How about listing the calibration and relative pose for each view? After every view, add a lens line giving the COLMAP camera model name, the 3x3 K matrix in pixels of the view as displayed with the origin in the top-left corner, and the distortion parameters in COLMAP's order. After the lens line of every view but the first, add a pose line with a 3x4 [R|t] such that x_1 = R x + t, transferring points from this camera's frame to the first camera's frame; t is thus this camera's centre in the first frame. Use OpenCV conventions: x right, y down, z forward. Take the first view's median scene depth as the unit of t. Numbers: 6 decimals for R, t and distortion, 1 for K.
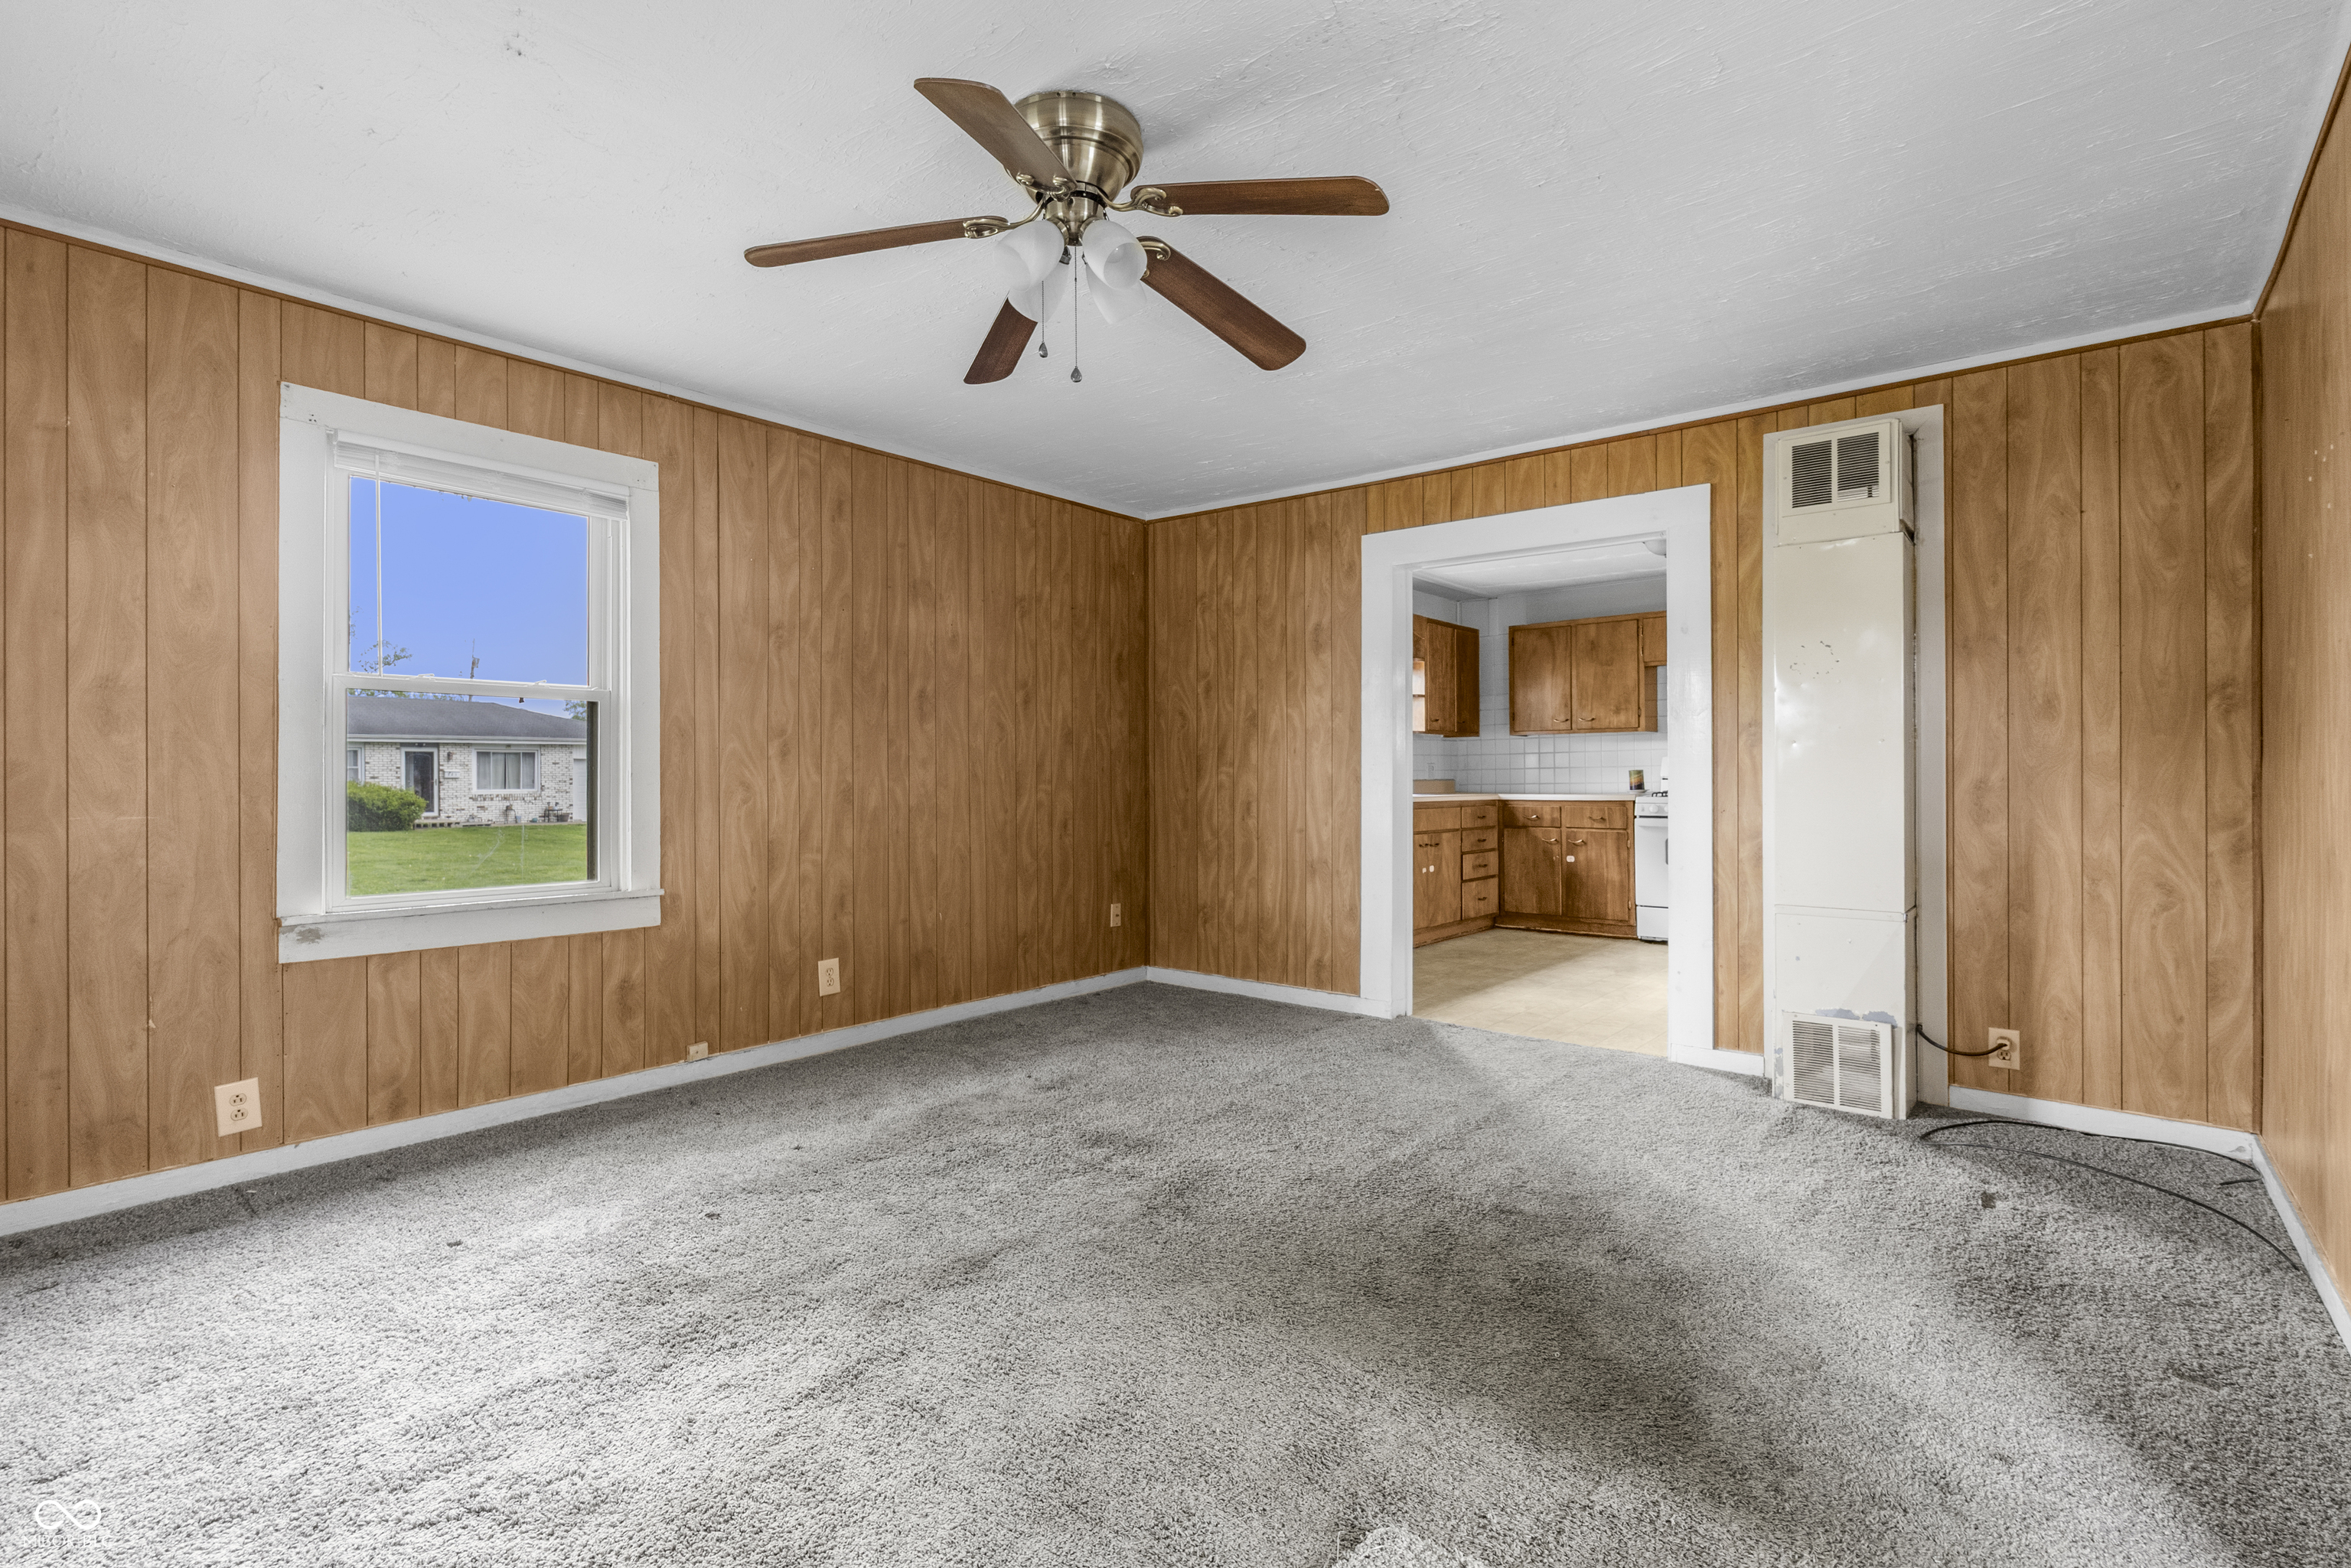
lens RADIAL K [[1103.0, 0, 1175.5], [0, 1103.0, 784.0], [0, 0, 1]] dist [0.000190, 0.000476]
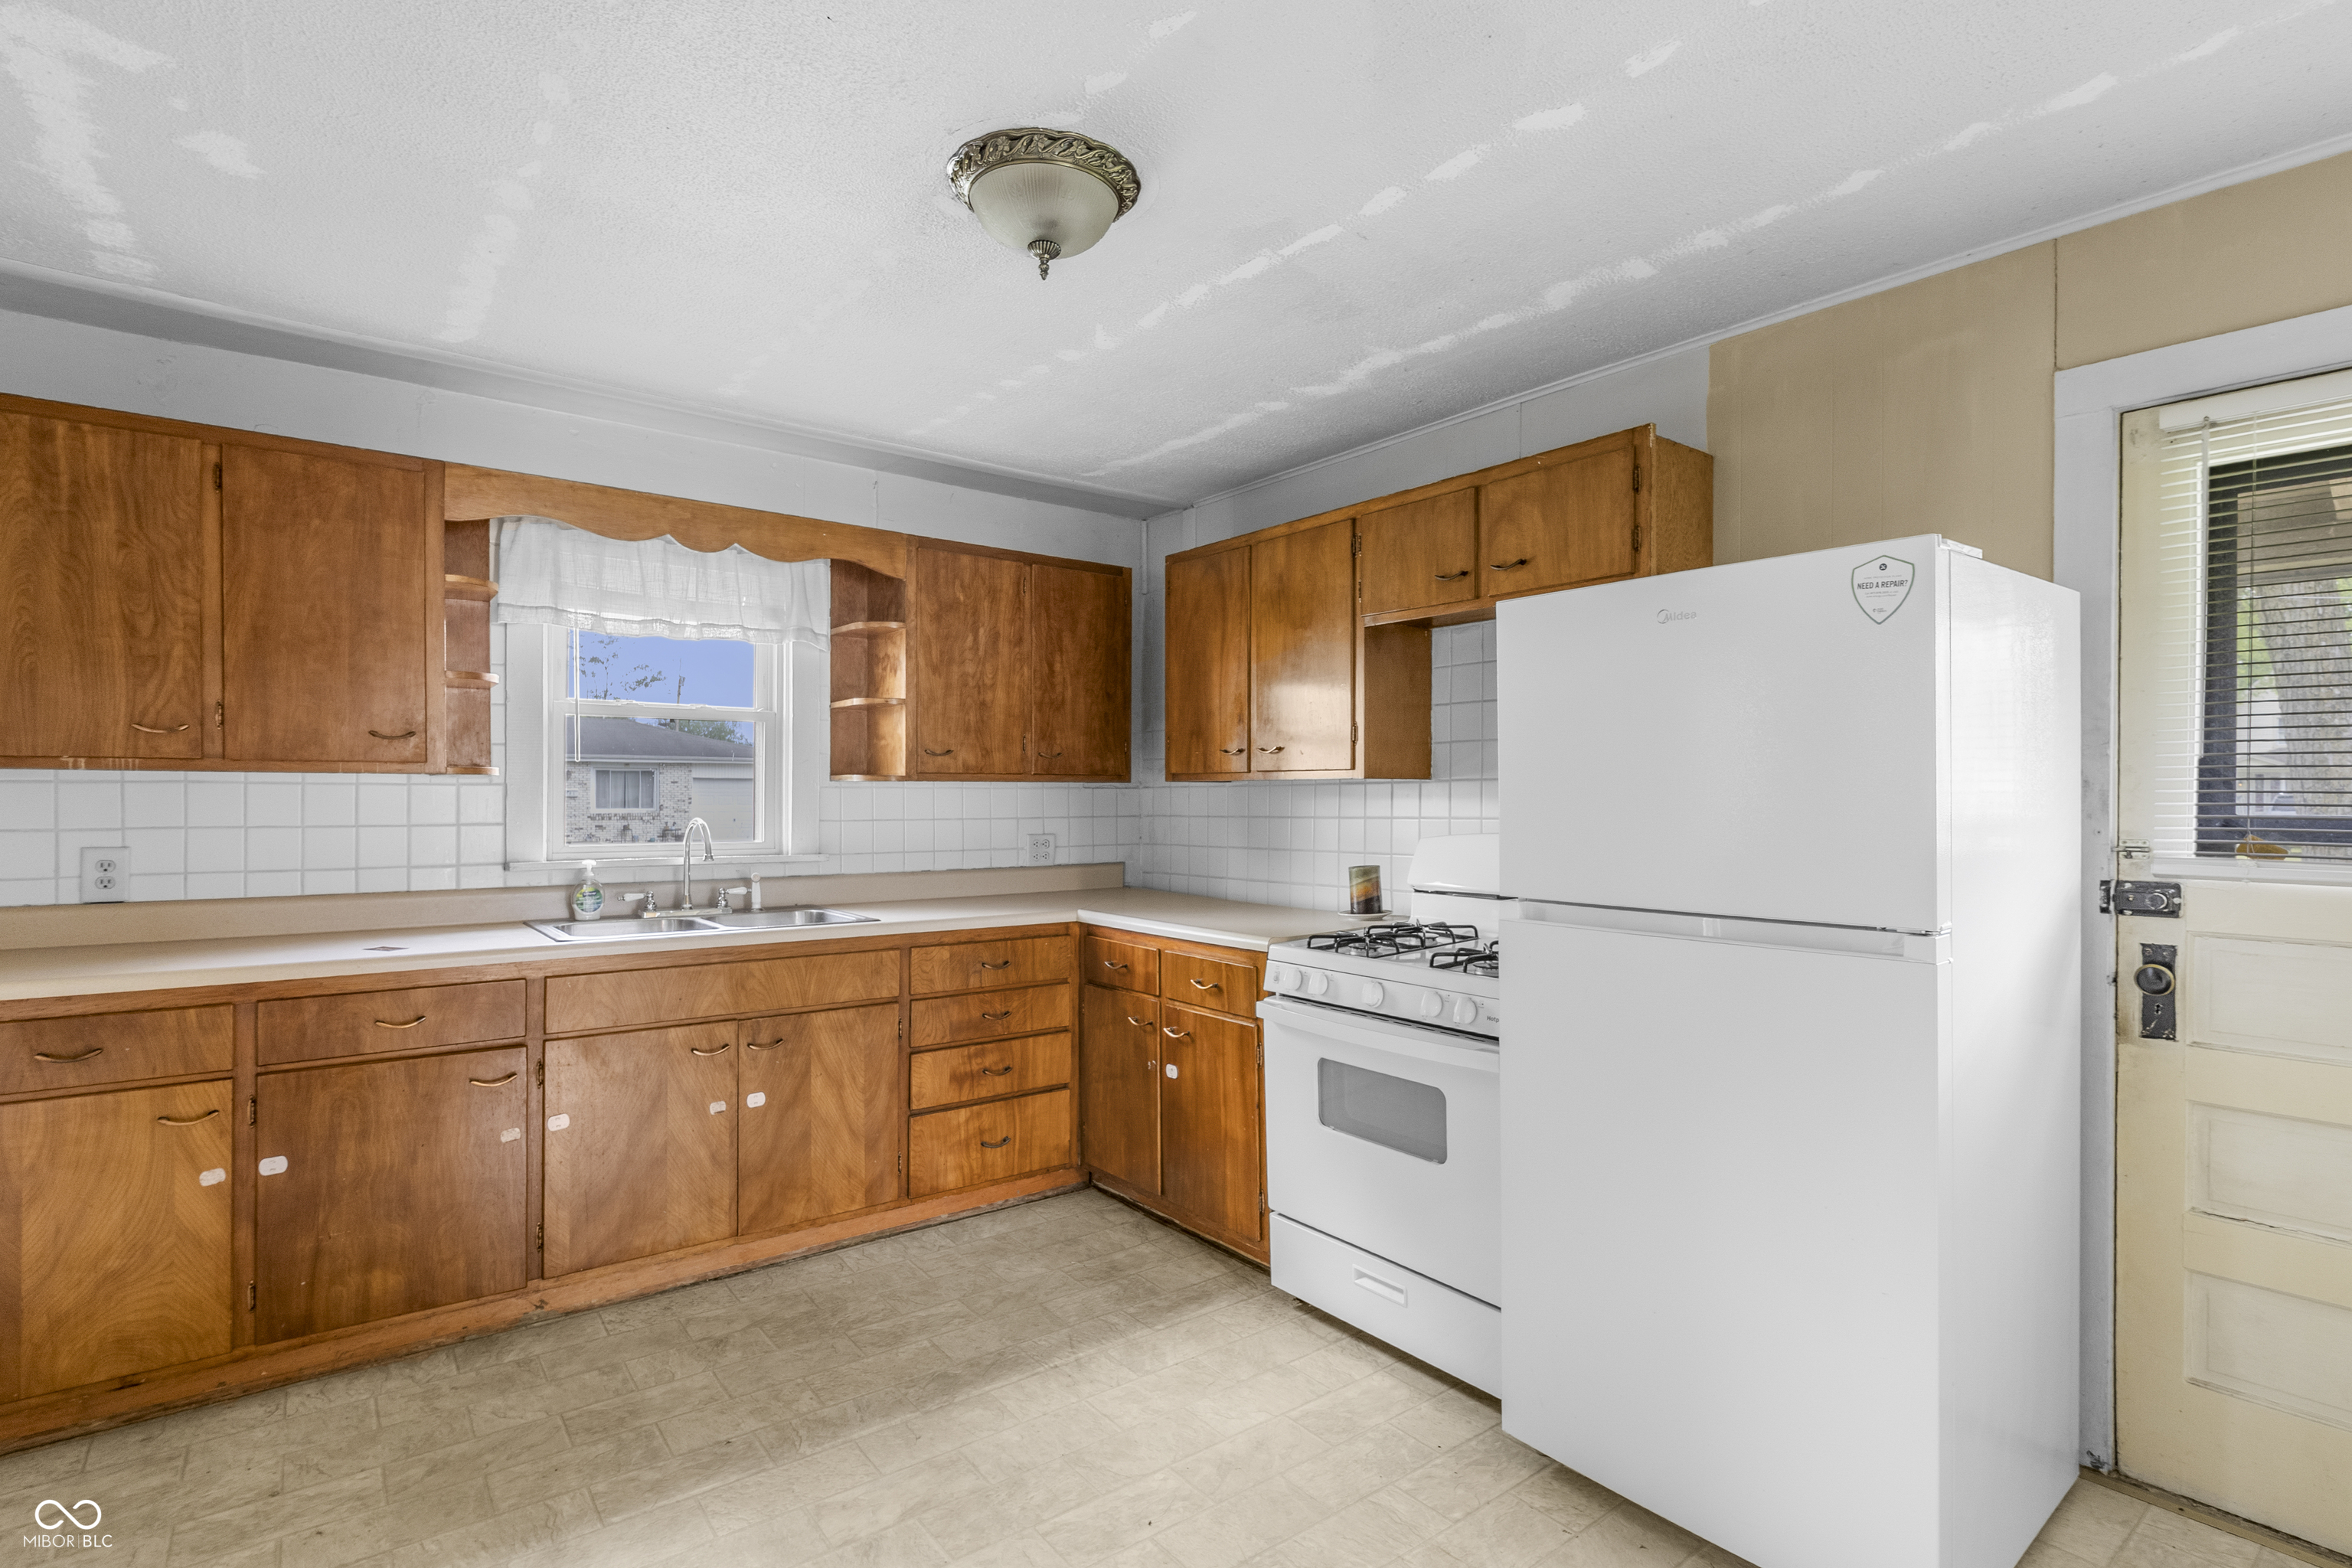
lens RADIAL K [[1146.6, 0, 1176.0], [0, 1146.6, 784.0], [0, 0, 1]] dist [-0.000941, 0.000339]
pose [[0.976031, 0.006000, -0.217551, 0.446165], [-0.009060, 0.999874, -0.013070, -0.038869], [0.217445, 0.014728, 0.975962, 0.542068]]
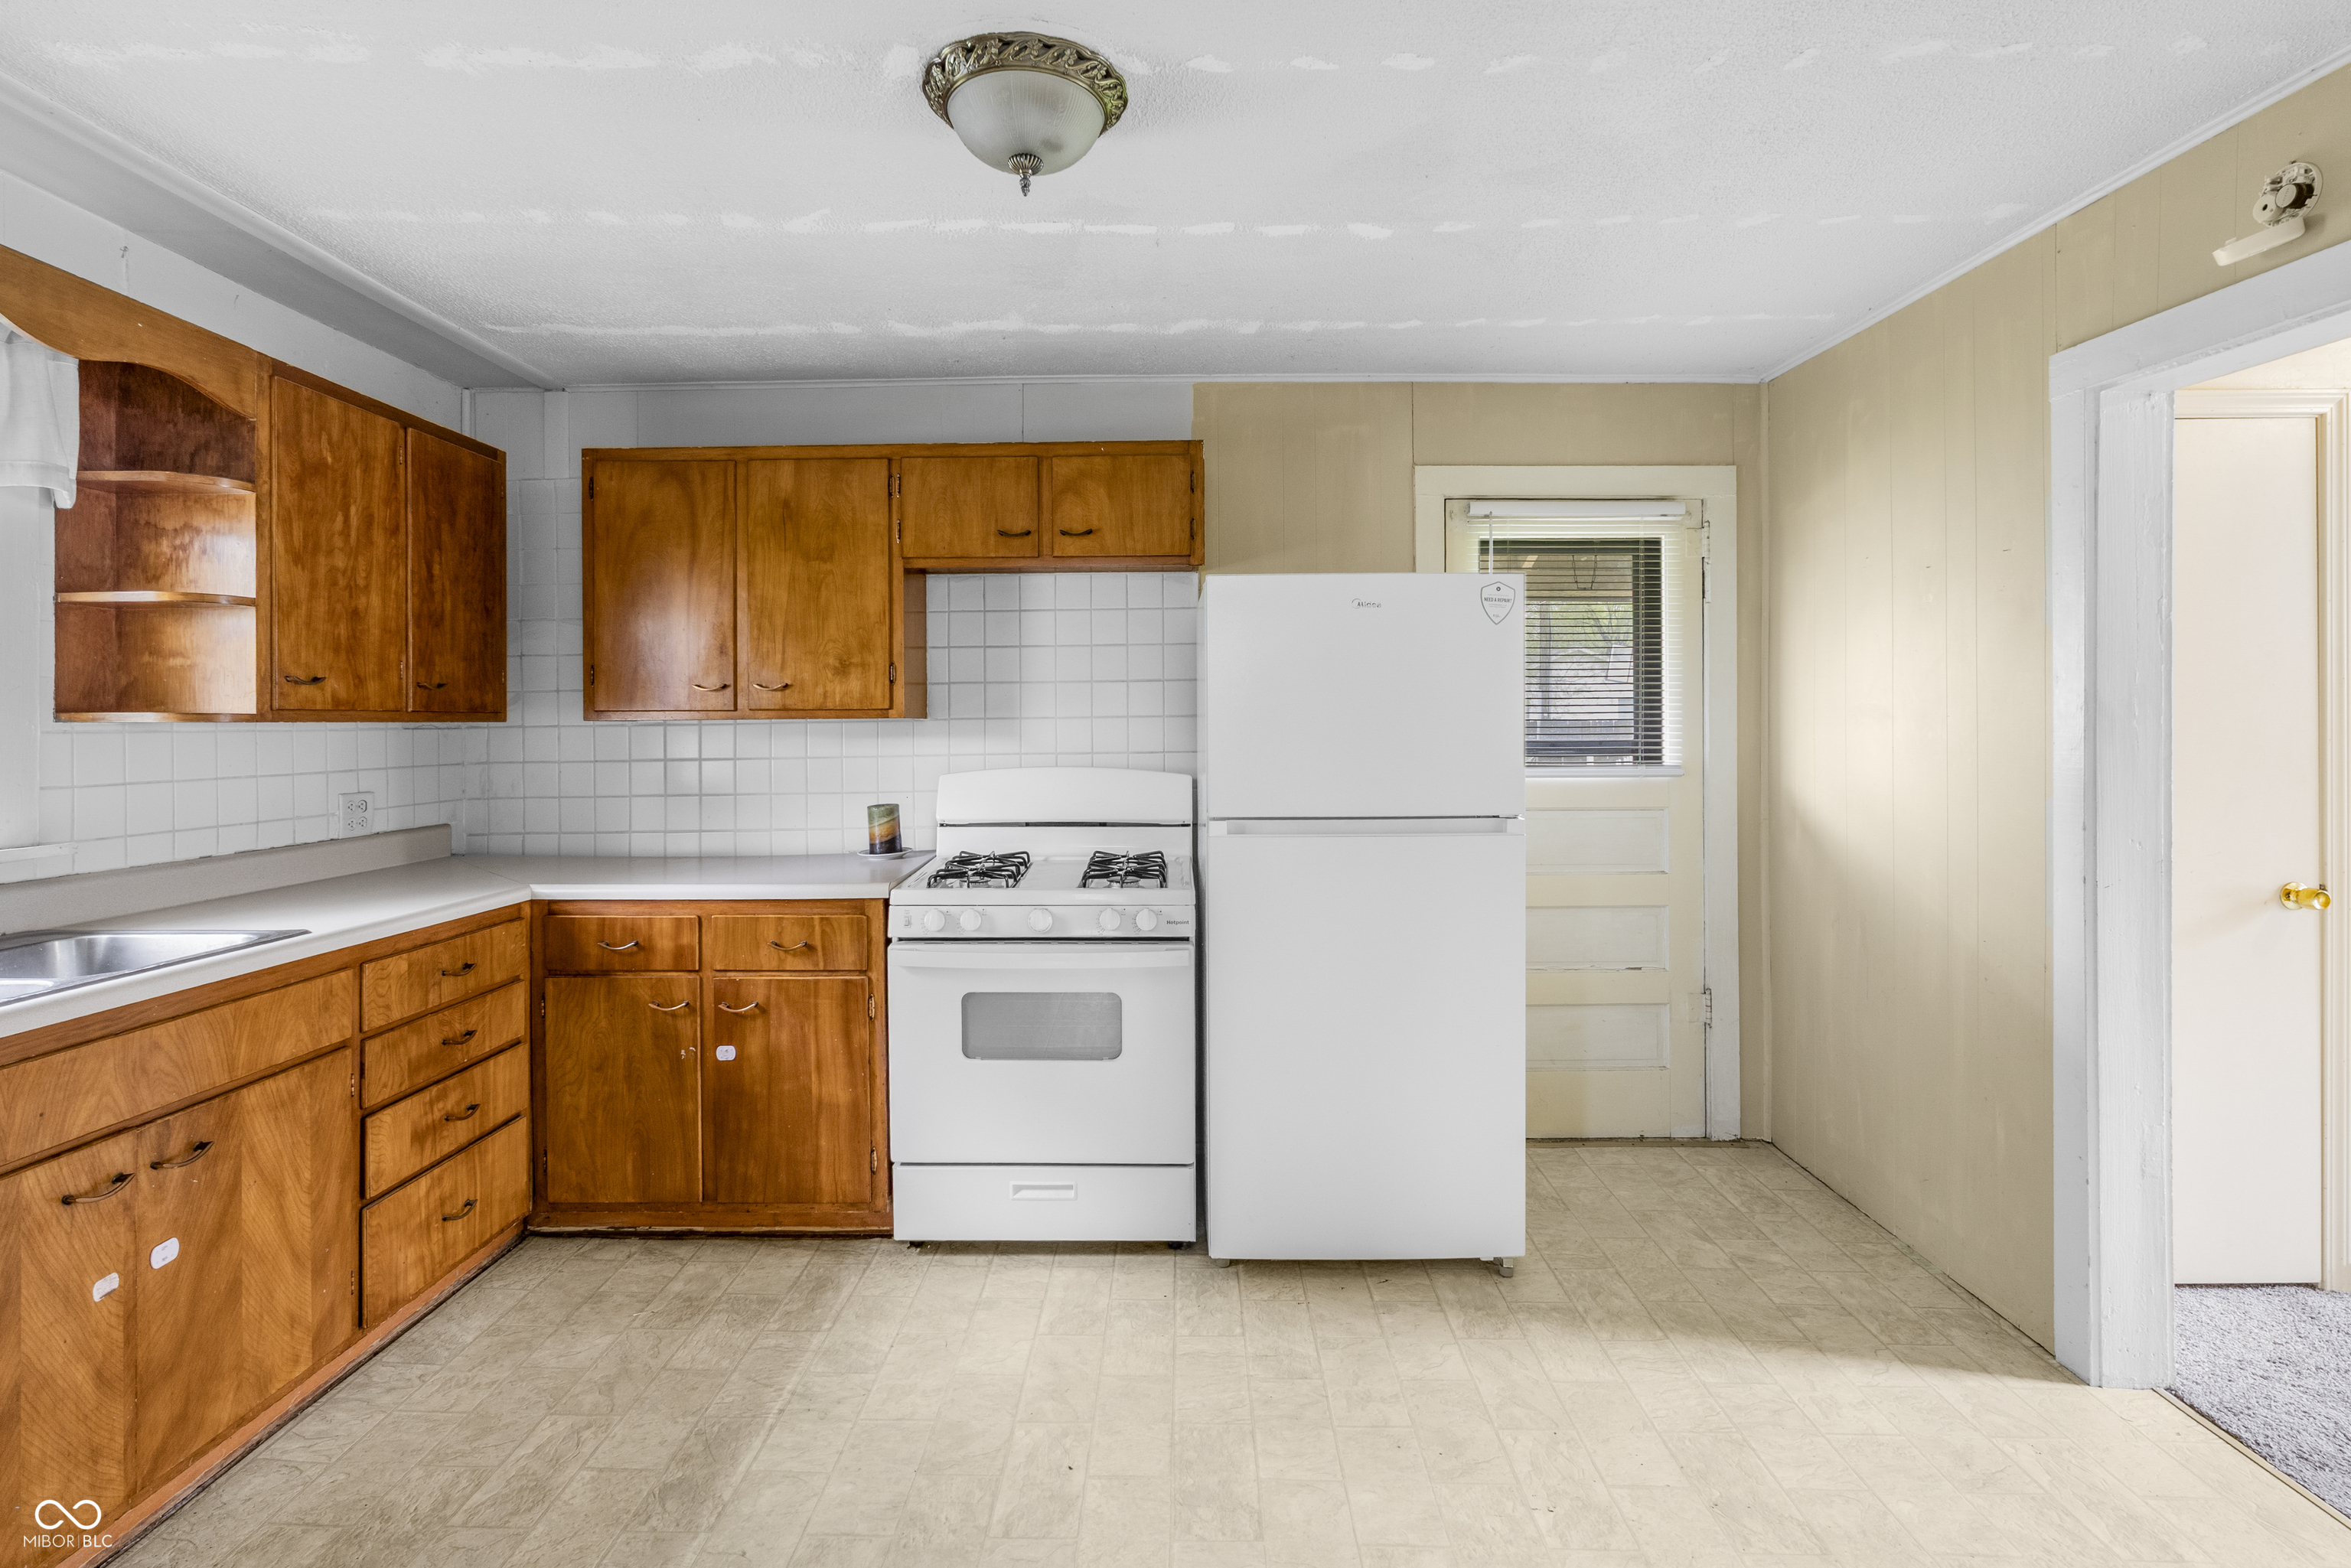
lens RADIAL K [[1118.1, 0, 1166.1], [0, 1118.1, 709.5], [0, 0, 1]] dist [-0.000384, 0.000961]
pose [[0.779937, 0.009558, 0.625785, 0.227856], [0.004994, 0.999756, -0.021494, -0.040889], [-0.625838, 0.019890, 0.779699, 0.585458]]
